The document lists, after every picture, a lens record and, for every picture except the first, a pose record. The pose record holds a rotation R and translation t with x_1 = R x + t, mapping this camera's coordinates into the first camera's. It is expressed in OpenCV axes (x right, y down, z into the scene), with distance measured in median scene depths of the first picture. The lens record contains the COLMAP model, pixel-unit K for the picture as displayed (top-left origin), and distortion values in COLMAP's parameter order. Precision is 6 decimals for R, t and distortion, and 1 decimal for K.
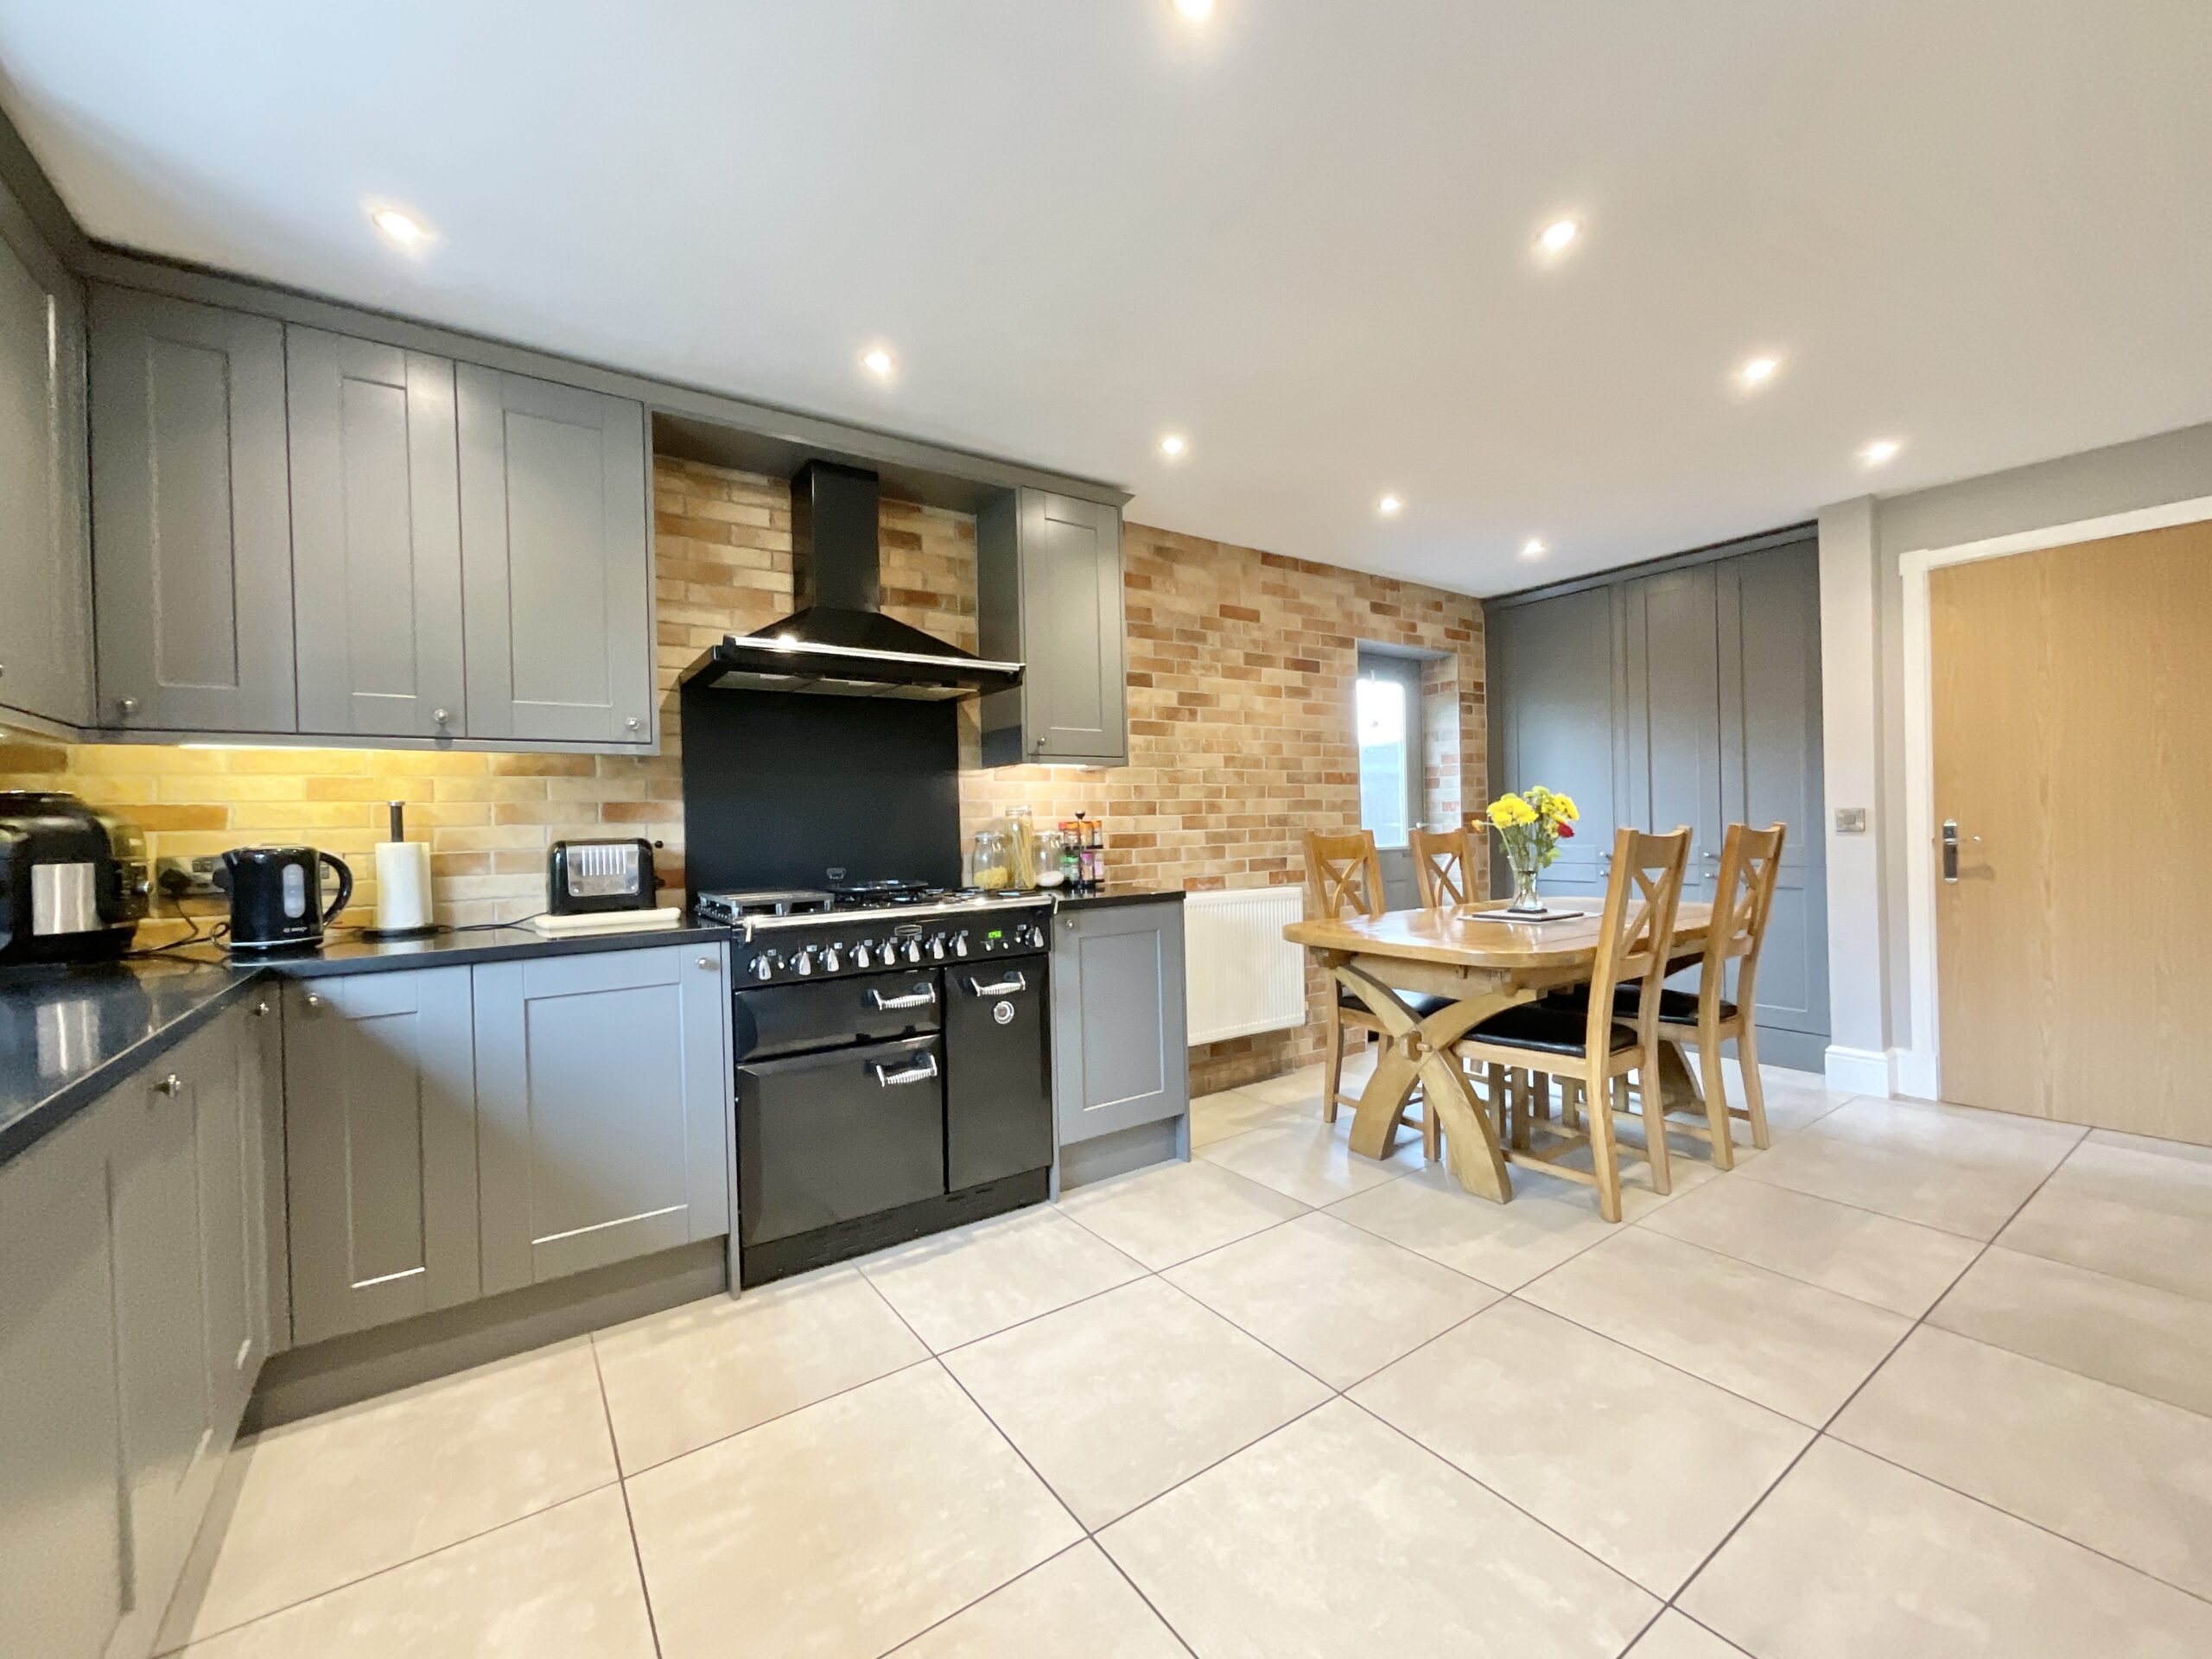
lens RADIAL K [[900.3, 0, 1094.4], [0, 900.3, 832.3], [0, 0, 1]] dist [0.000475, -0.000029]
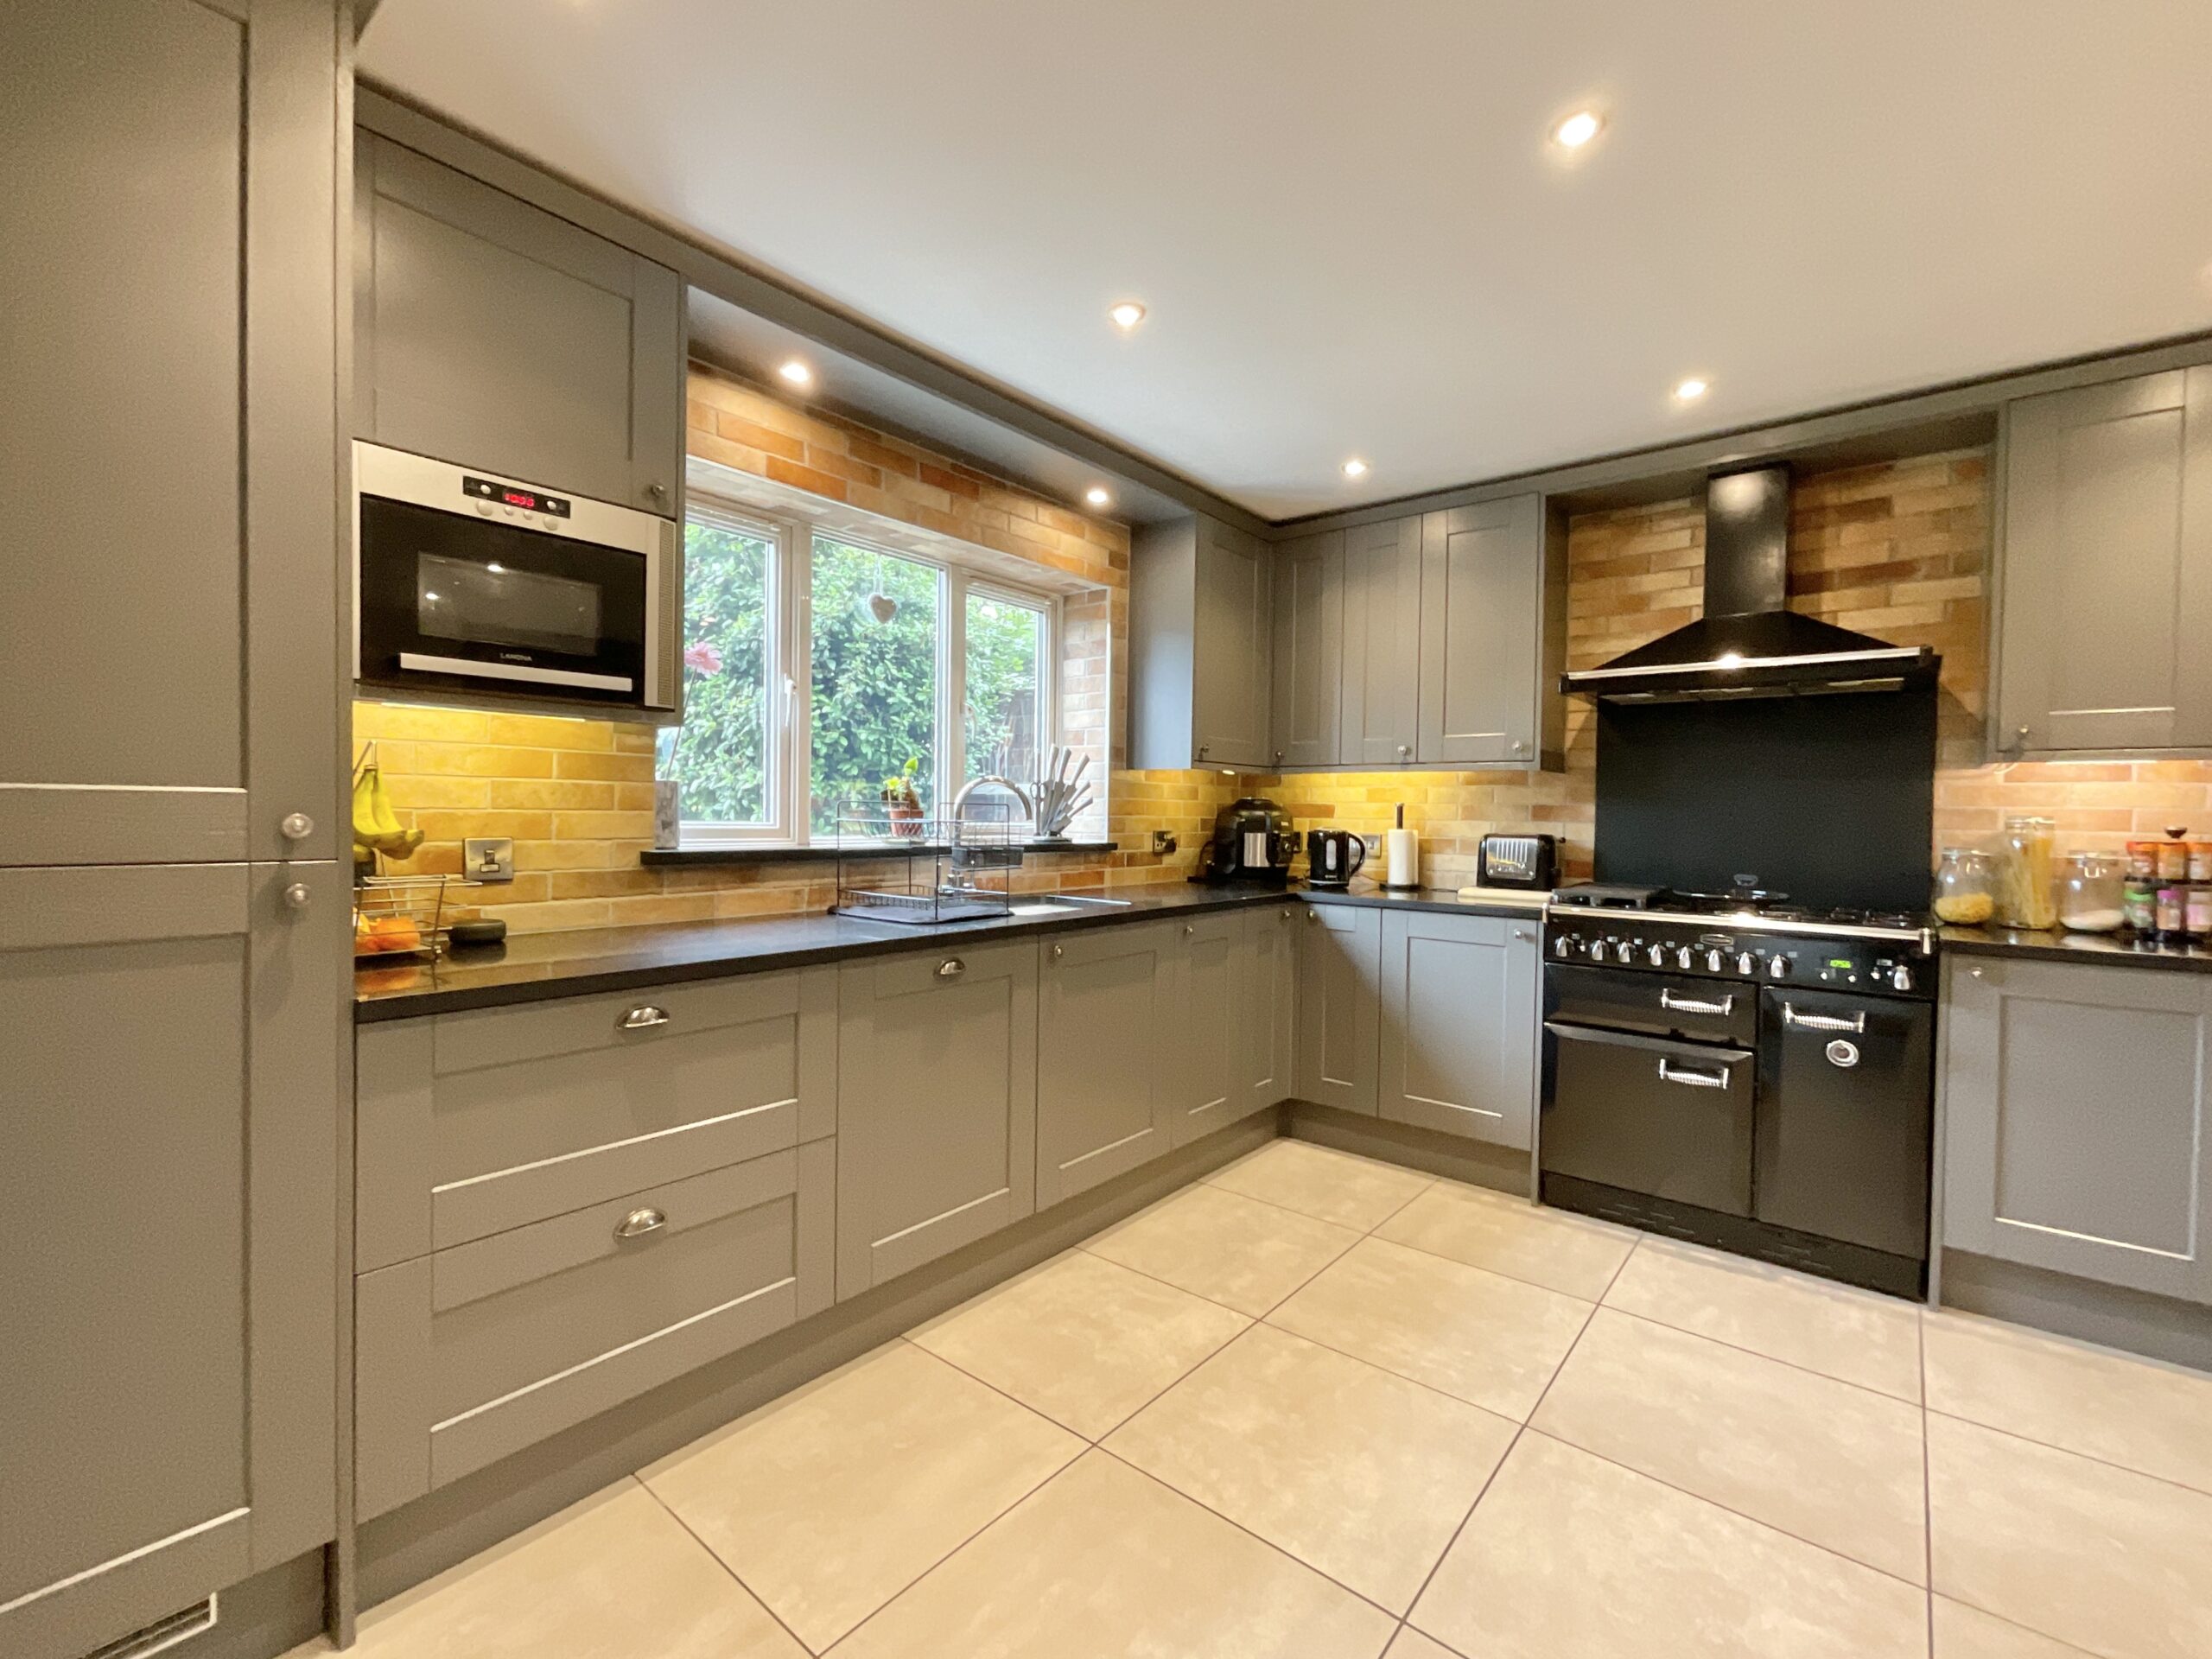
lens RADIAL K [[961.4, 0, 1119.5], [0, 961.4, 830.6], [0, 0, 1]] dist [0.006485, 0.000645]
pose [[0.277466, 0.046659, -0.959602, 0.613511], [-0.030057, 0.998753, 0.039872, -0.034288], [0.960265, 0.017780, 0.278523, 0.056020]]
